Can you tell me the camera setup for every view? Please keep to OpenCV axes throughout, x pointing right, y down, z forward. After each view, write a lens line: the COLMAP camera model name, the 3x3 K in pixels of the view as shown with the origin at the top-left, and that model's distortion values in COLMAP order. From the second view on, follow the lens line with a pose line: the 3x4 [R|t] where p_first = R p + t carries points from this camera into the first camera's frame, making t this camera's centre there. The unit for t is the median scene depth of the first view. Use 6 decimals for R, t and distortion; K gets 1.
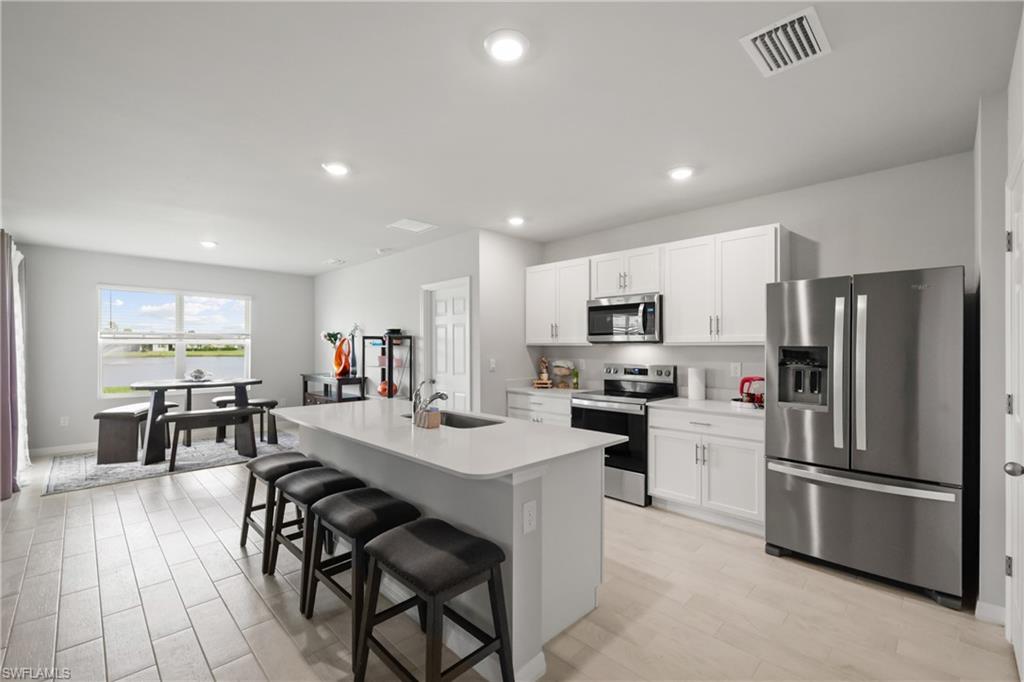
lens RADIAL K [[431.7, 0, 509.6], [0, 431.7, 349.7], [0, 0, 1]] dist [-0.010239, -0.000082]
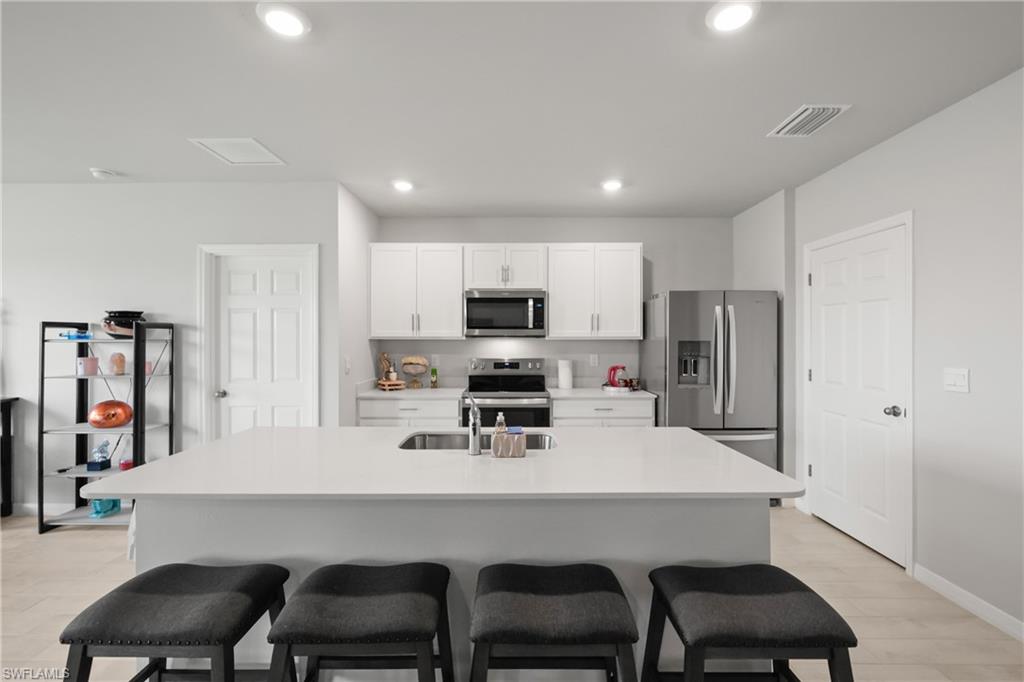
lens RADIAL K [[436.3, 0, 508.8], [0, 436.3, 338.8], [0, 0, 1]] dist [0.001492, 0.000007]
pose [[0.708823, -0.000812, 0.705386, -0.371267], [0.004291, 0.999986, -0.003160, -0.007360], [-0.705374, 0.005267, 0.708816, 0.245821]]
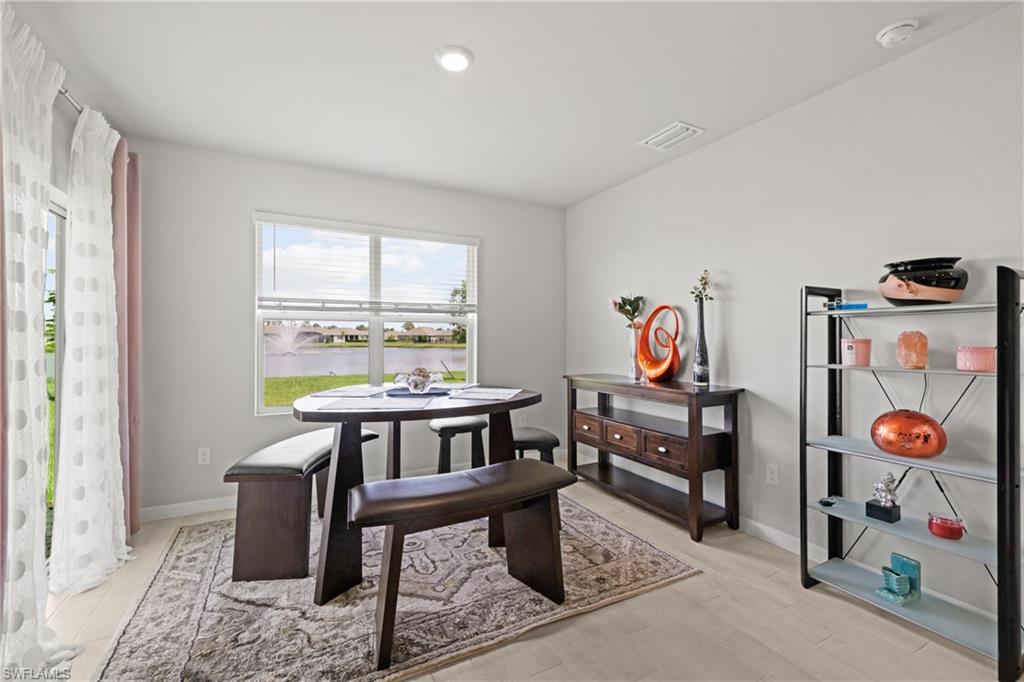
lens RADIAL K [[436.3, 0, 508.8], [0, 436.3, 338.8], [0, 0, 1]] dist [0.001492, 0.000007]
pose [[0.951644, -0.001639, -0.307199, -0.555375], [-0.000174, 0.999983, -0.005874, 0.019273], [0.307204, 0.005644, 0.951627, 0.658087]]
